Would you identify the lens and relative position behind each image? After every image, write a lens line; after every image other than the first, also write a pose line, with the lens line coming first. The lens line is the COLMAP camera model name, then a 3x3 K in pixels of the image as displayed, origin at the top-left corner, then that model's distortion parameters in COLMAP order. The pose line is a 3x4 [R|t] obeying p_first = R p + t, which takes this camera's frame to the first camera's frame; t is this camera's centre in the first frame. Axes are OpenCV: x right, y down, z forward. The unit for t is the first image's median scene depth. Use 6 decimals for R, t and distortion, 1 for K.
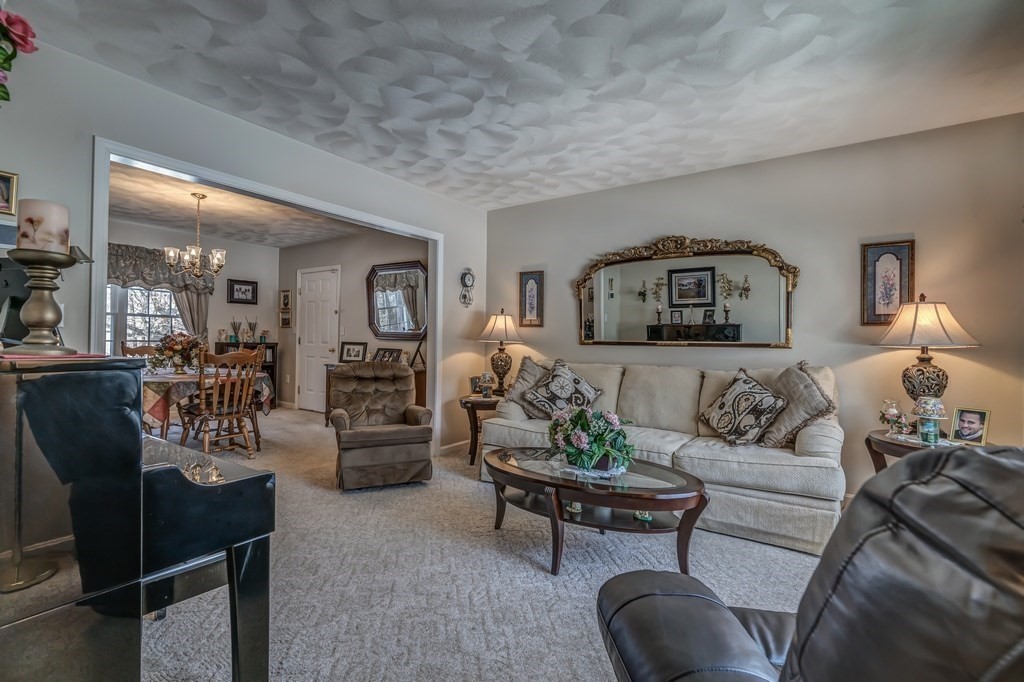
lens RADIAL K [[466.0, 0, 511.0], [0, 466.0, 339.7], [0, 0, 1]] dist [-0.001274, -0.000391]
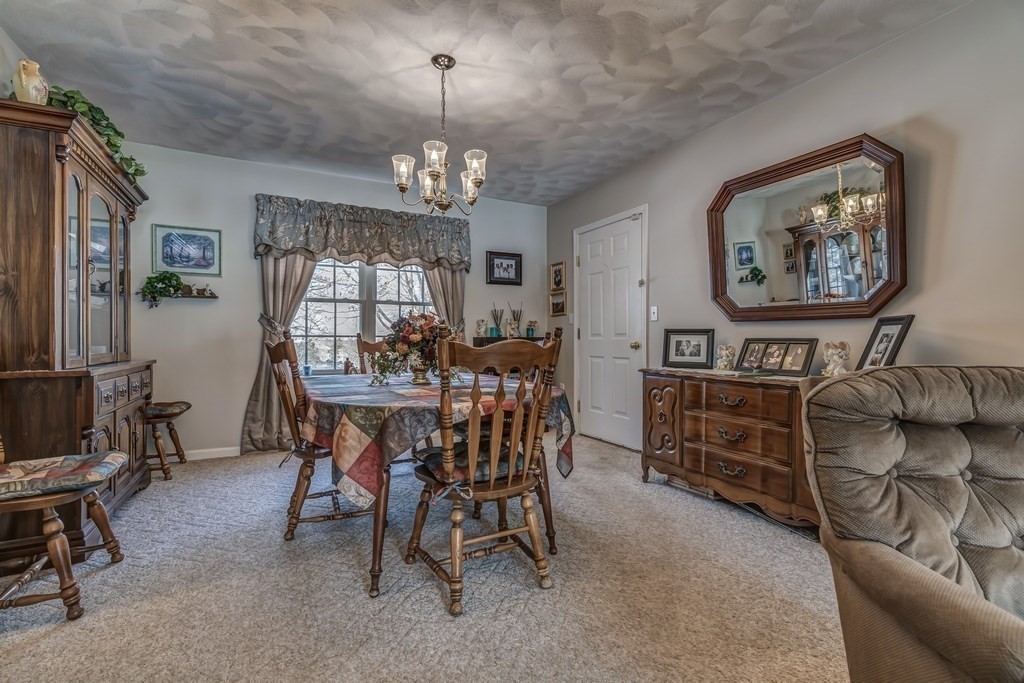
lens RADIAL K [[466.0, 0, 512.2], [0, 466.0, 341.9], [0, 0, 1]] dist [-0.001274, -0.000391]
pose [[0.884600, -0.016711, -0.466051, -0.278840], [0.014814, 0.999860, -0.007734, 0.022319], [0.466115, -0.000062, 0.884724, 0.442251]]
